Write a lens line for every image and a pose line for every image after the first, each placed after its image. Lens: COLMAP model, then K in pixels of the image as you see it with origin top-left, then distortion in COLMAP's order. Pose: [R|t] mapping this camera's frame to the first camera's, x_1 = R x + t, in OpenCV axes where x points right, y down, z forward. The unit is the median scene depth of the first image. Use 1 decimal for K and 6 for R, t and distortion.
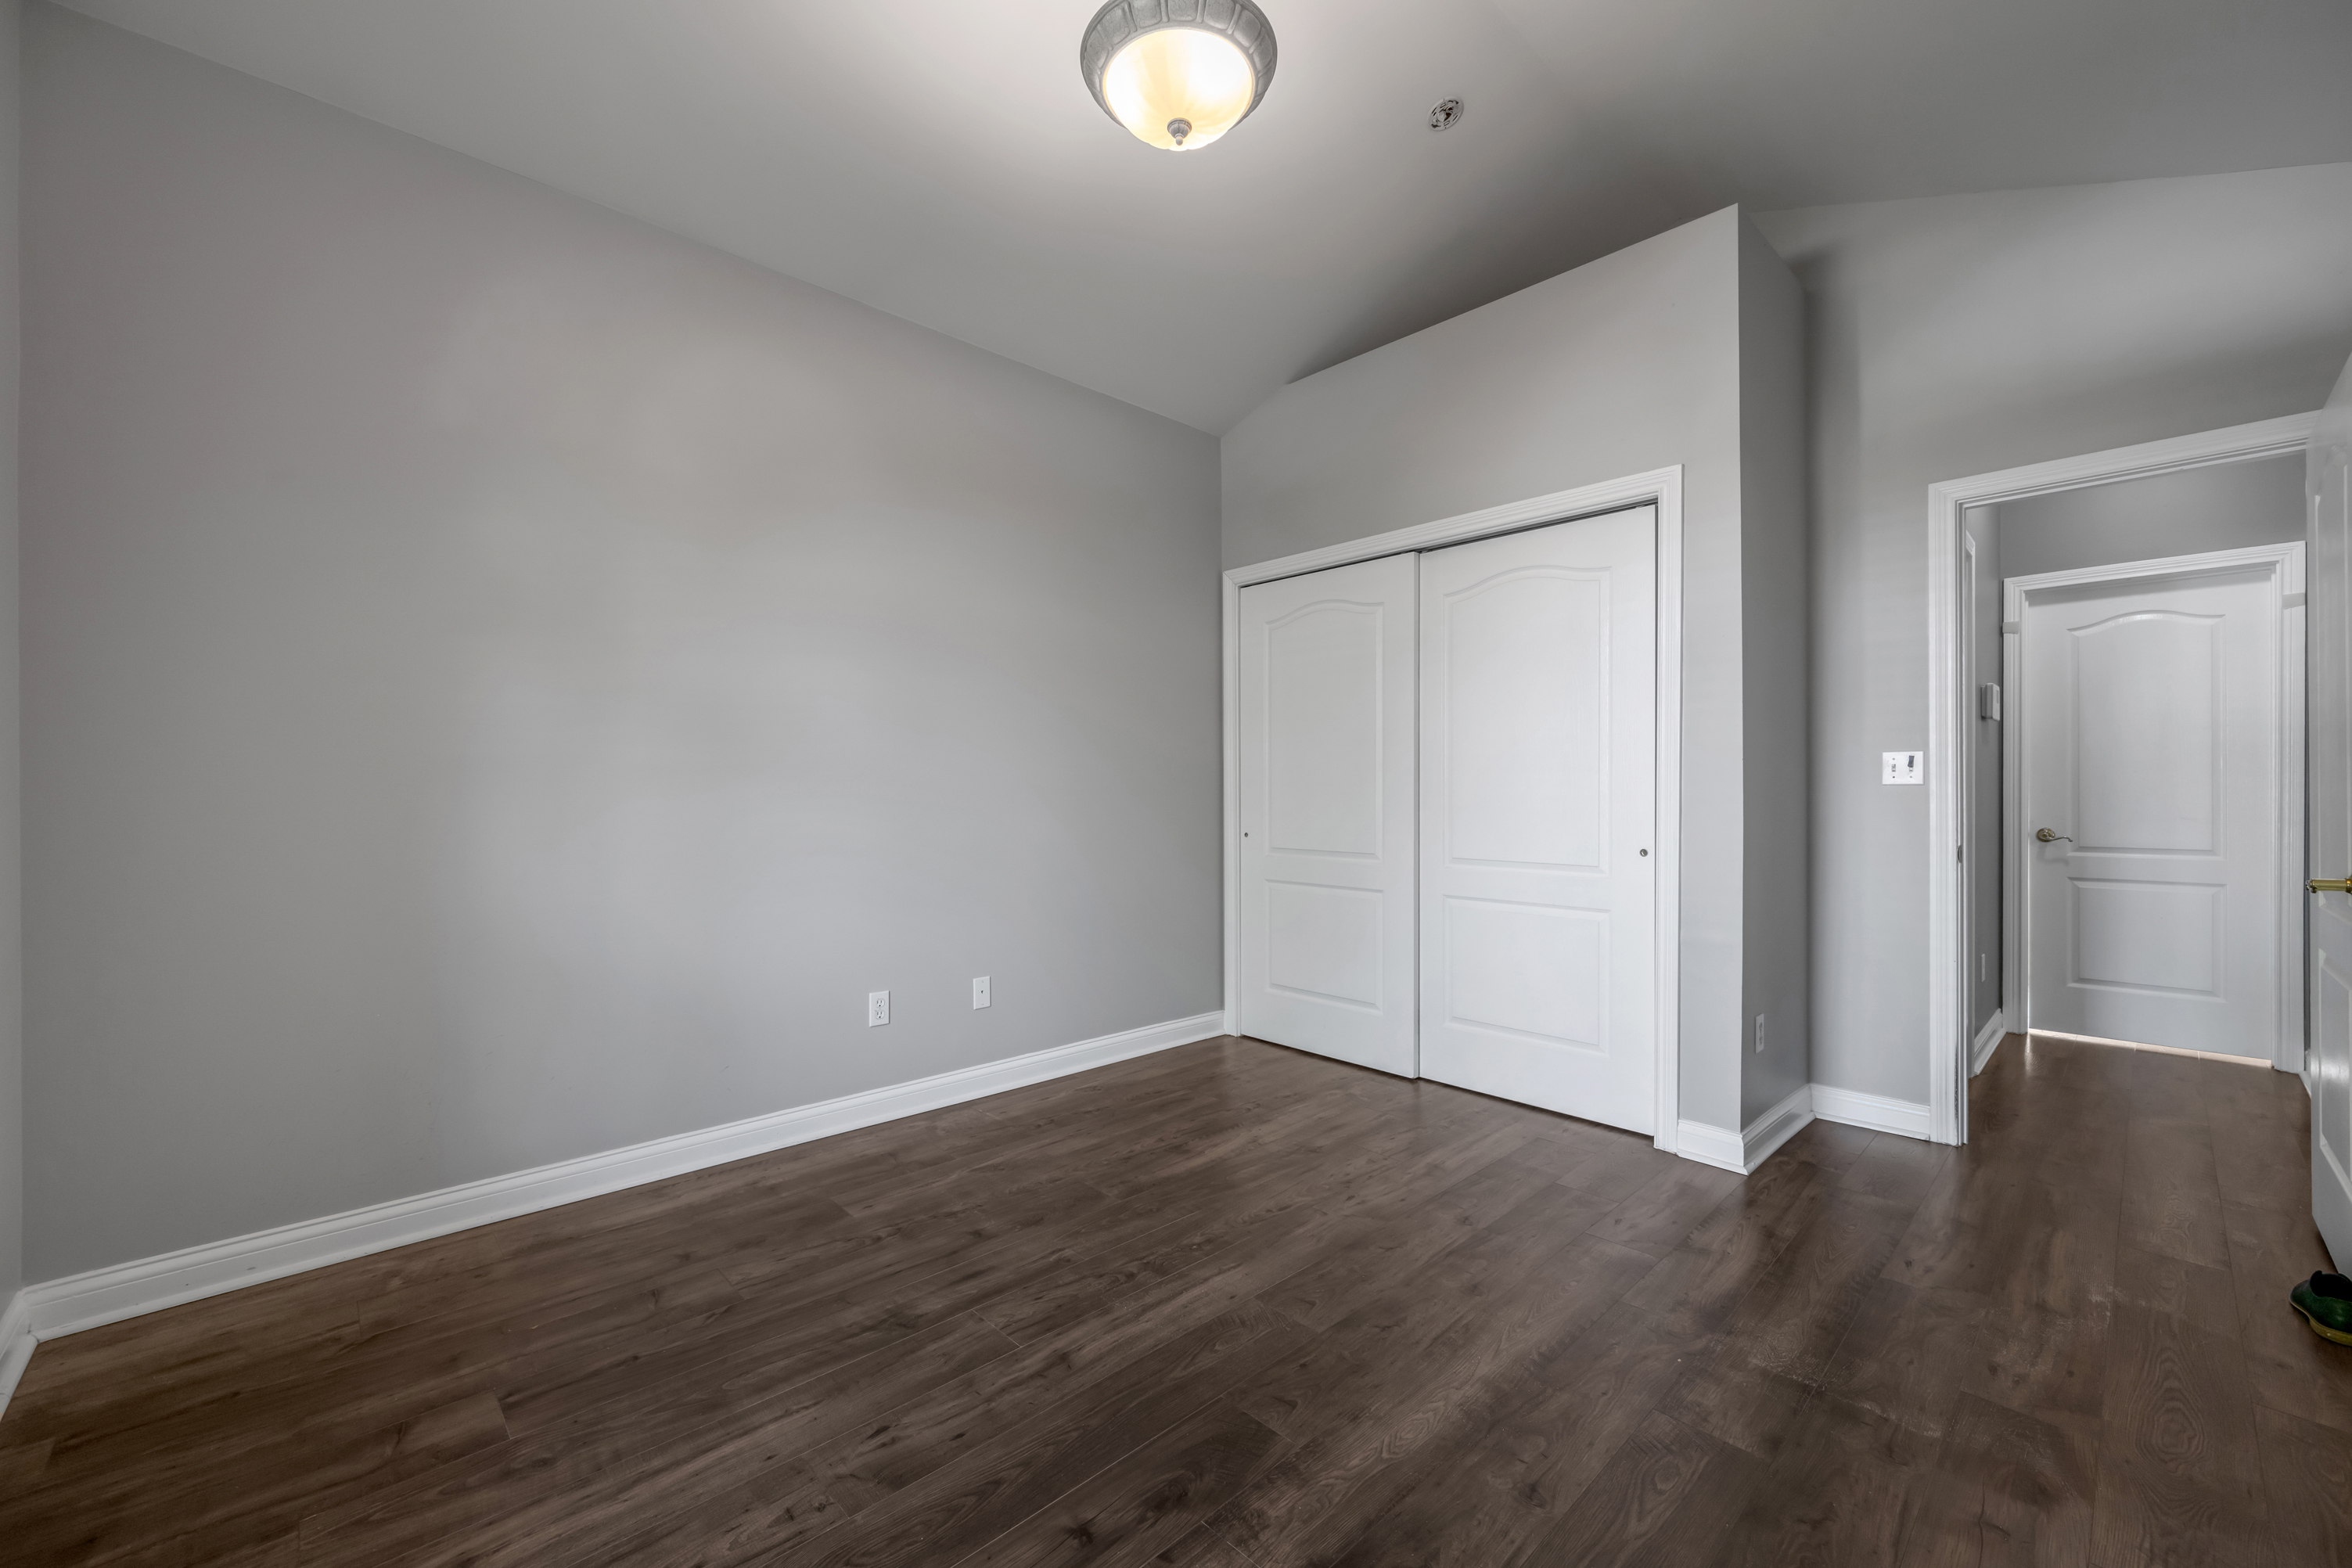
lens RADIAL K [[942.3, 0, 1164.3], [0, 942.3, 794.2], [0, 0, 1]] dist [-0.002323, -0.000297]
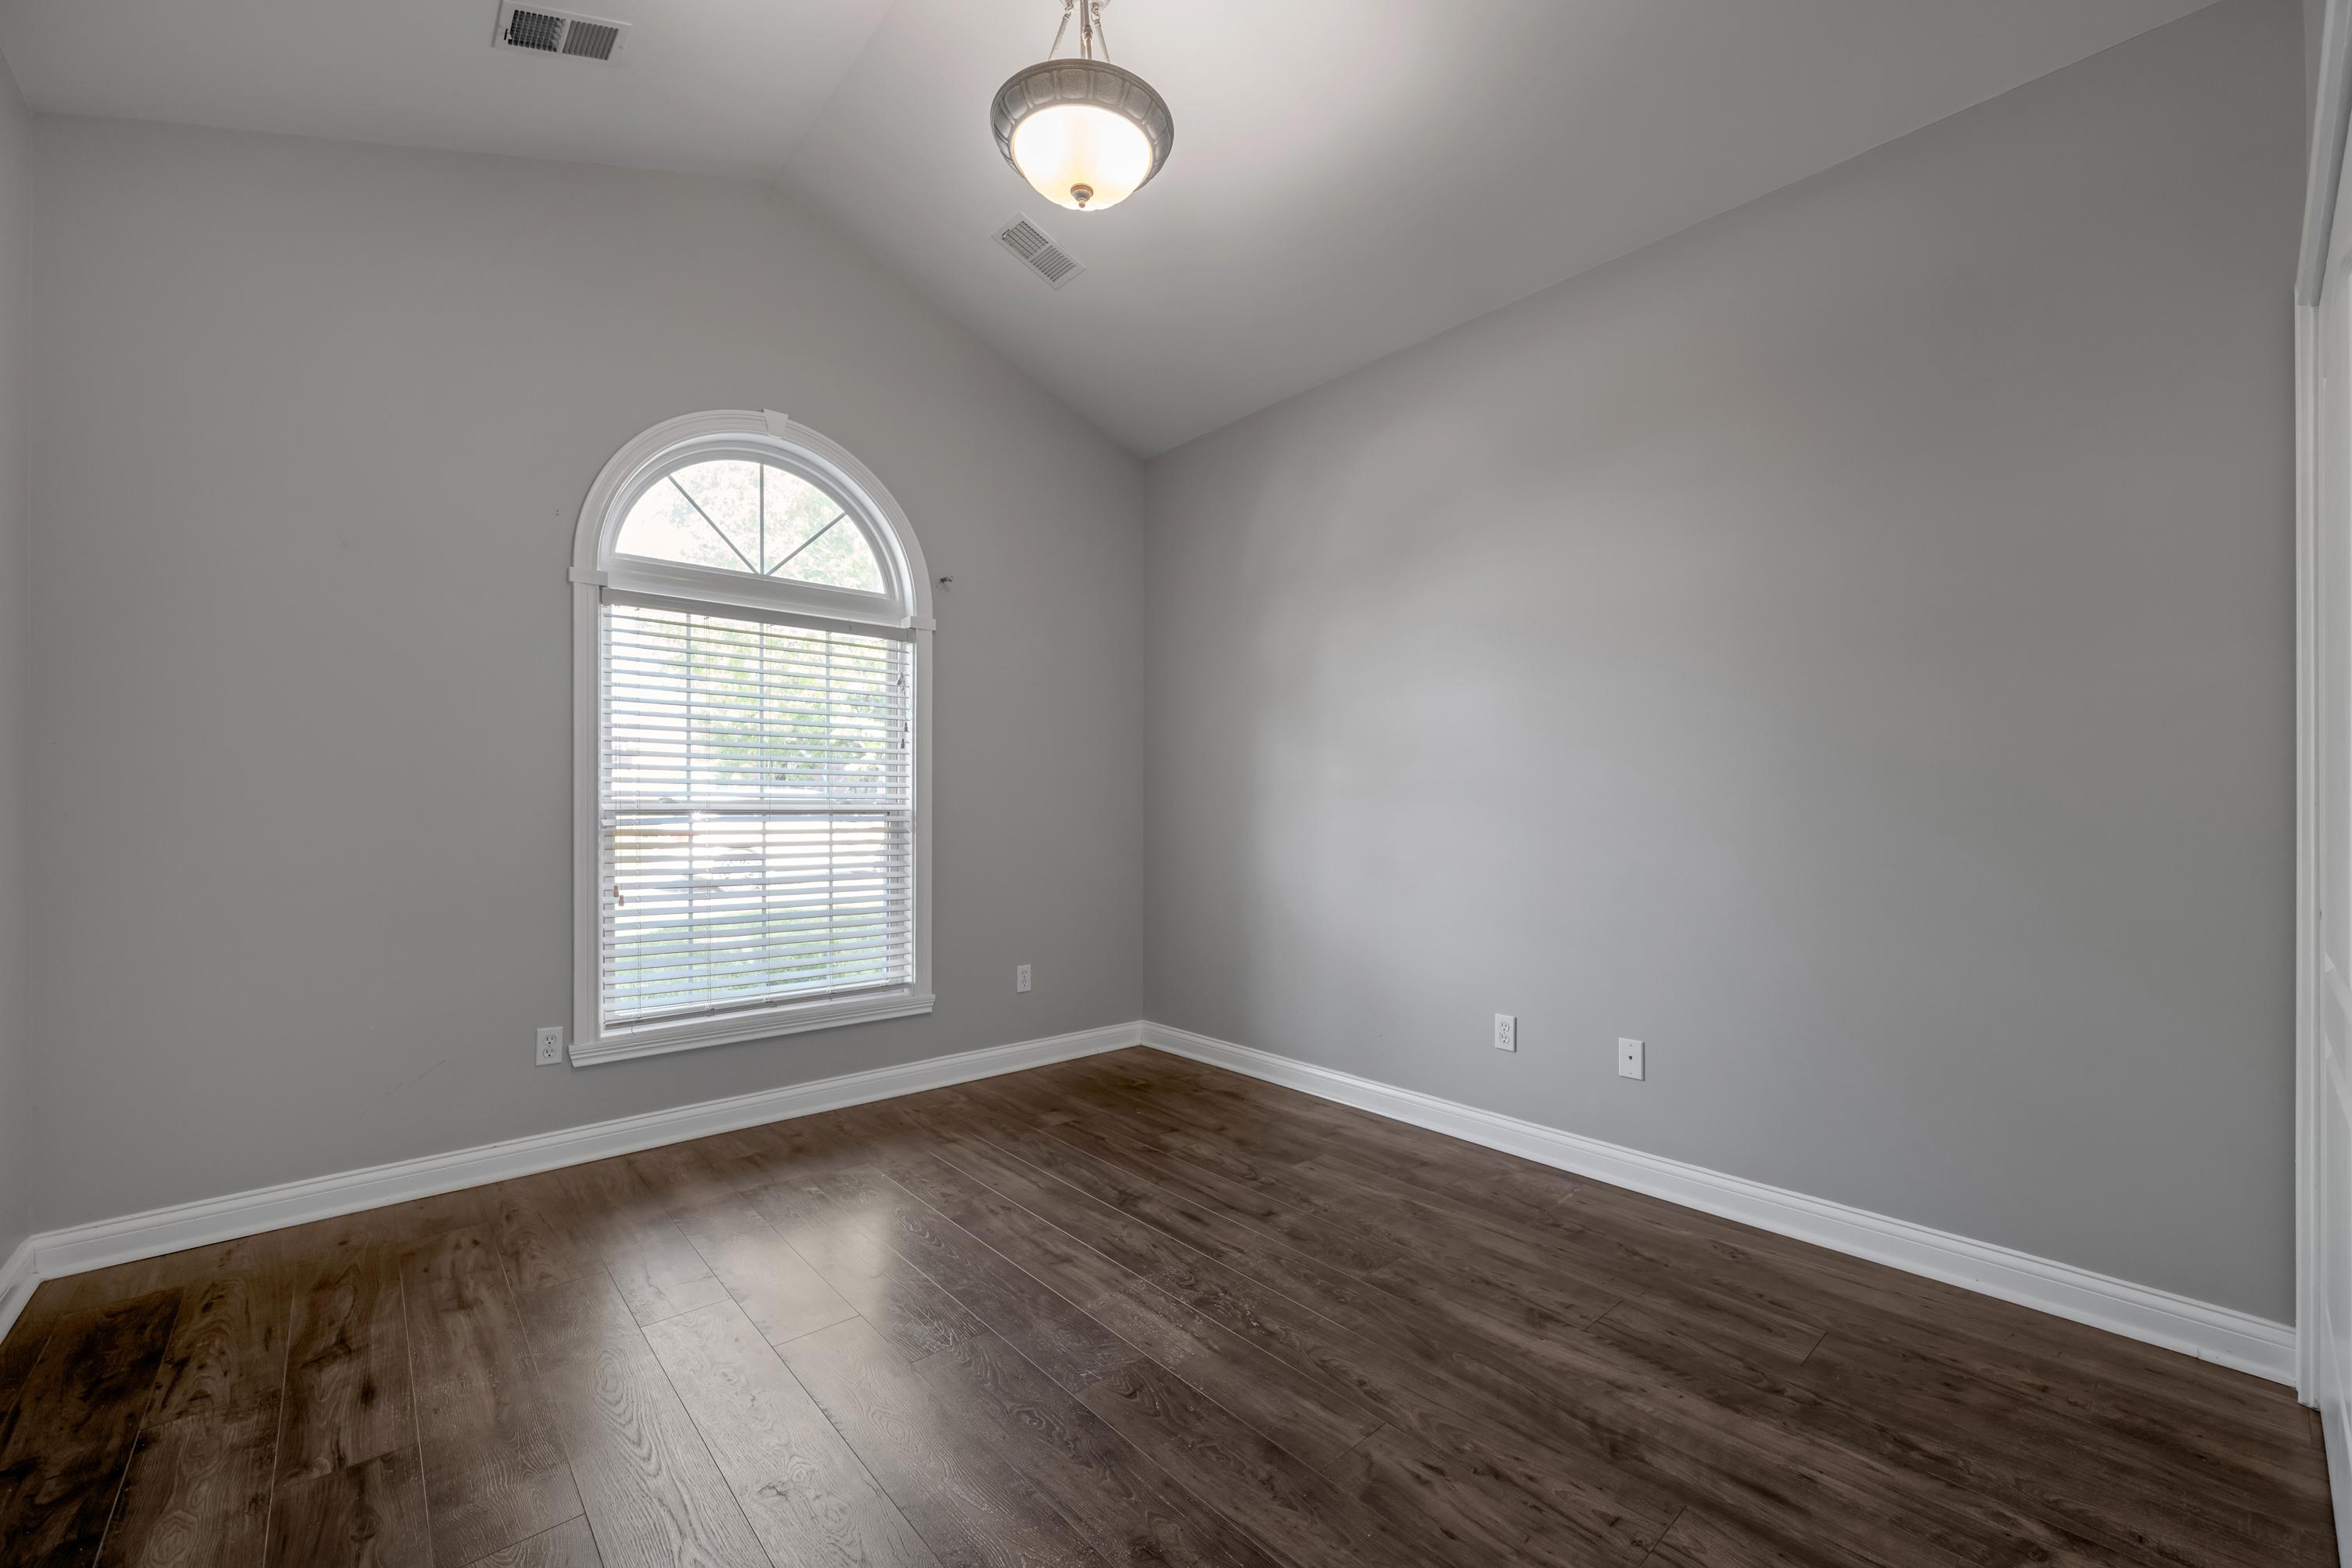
lens RADIAL K [[942.3, 0, 1172.3], [0, 942.3, 796.6], [0, 0, 1]] dist [-0.002323, -0.000297]
pose [[-0.030580, -0.009882, -0.999483, 0.843839], [-0.004457, 0.999943, -0.009750, 0.000092], [0.999522, 0.004156, -0.030623, 0.875938]]
